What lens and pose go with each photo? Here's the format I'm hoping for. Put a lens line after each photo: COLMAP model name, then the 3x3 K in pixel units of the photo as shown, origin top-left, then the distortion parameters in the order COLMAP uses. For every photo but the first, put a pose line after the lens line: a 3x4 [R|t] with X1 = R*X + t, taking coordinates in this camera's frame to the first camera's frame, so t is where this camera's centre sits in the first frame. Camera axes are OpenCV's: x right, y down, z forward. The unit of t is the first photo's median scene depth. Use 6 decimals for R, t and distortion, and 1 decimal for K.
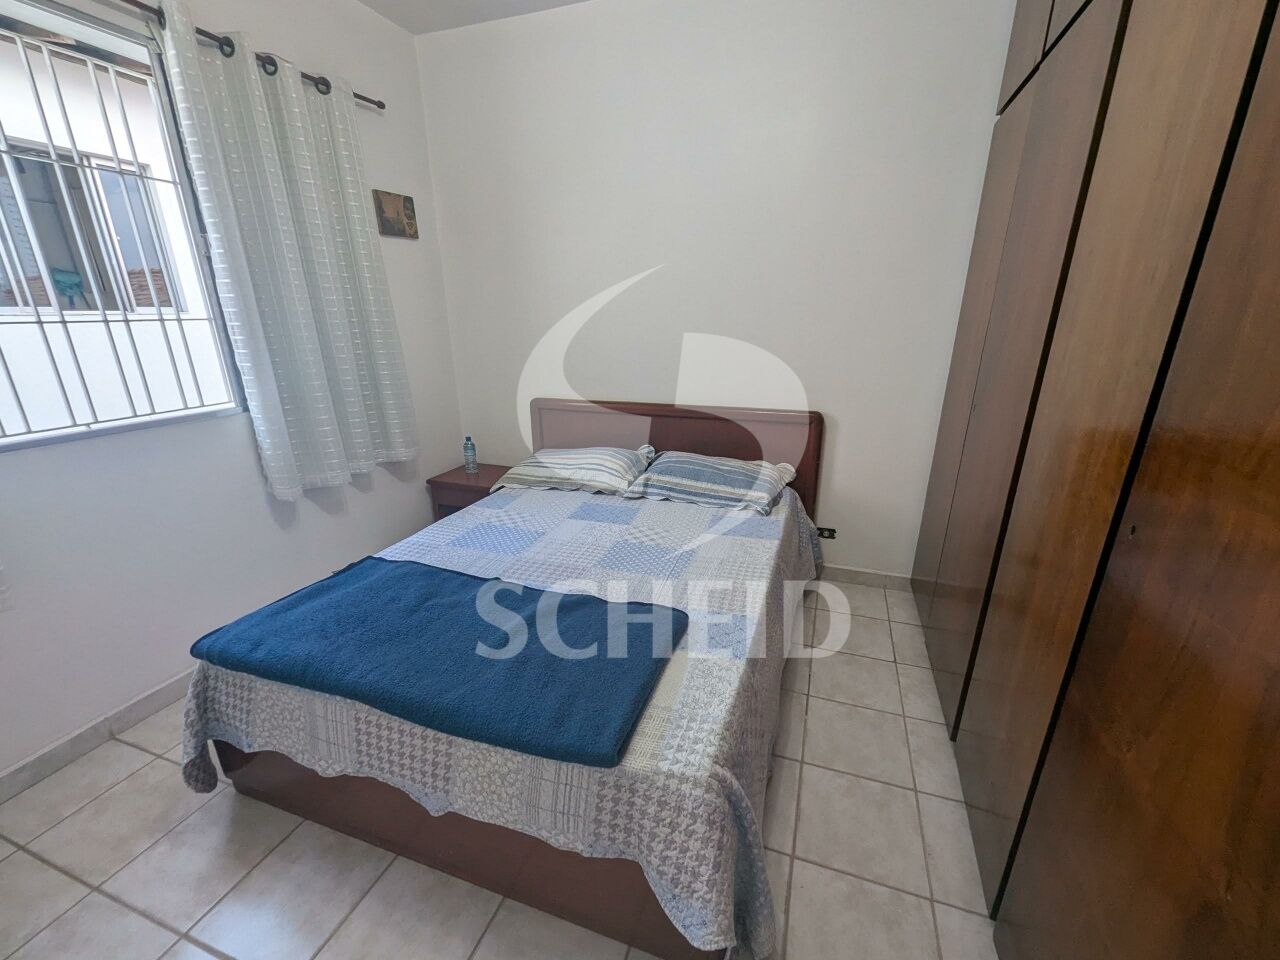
lens RADIAL K [[526.9, 0, 642.3], [0, 526.9, 483.8], [0, 0, 1]] dist [-0.006596, -0.000940]
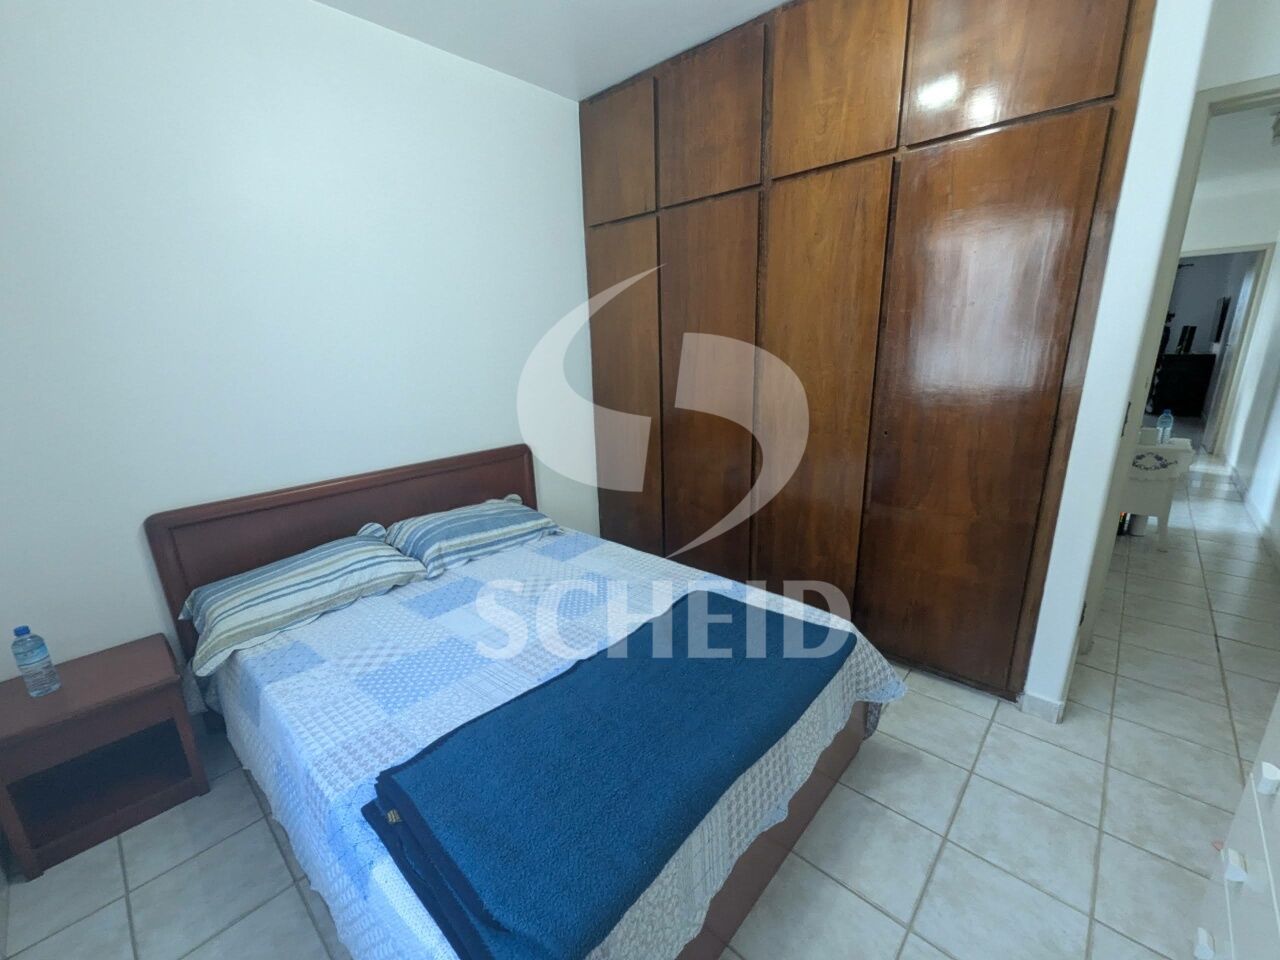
lens RADIAL K [[526.9, 0, 638.7], [0, 526.9, 482.5], [0, 0, 1]] dist [-0.006596, -0.000940]
pose [[0.401610, -0.242660, 0.883077, -0.614527], [0.310682, 0.943176, 0.117881, -0.116206], [-0.861502, 0.227014, 0.454179, 0.284576]]
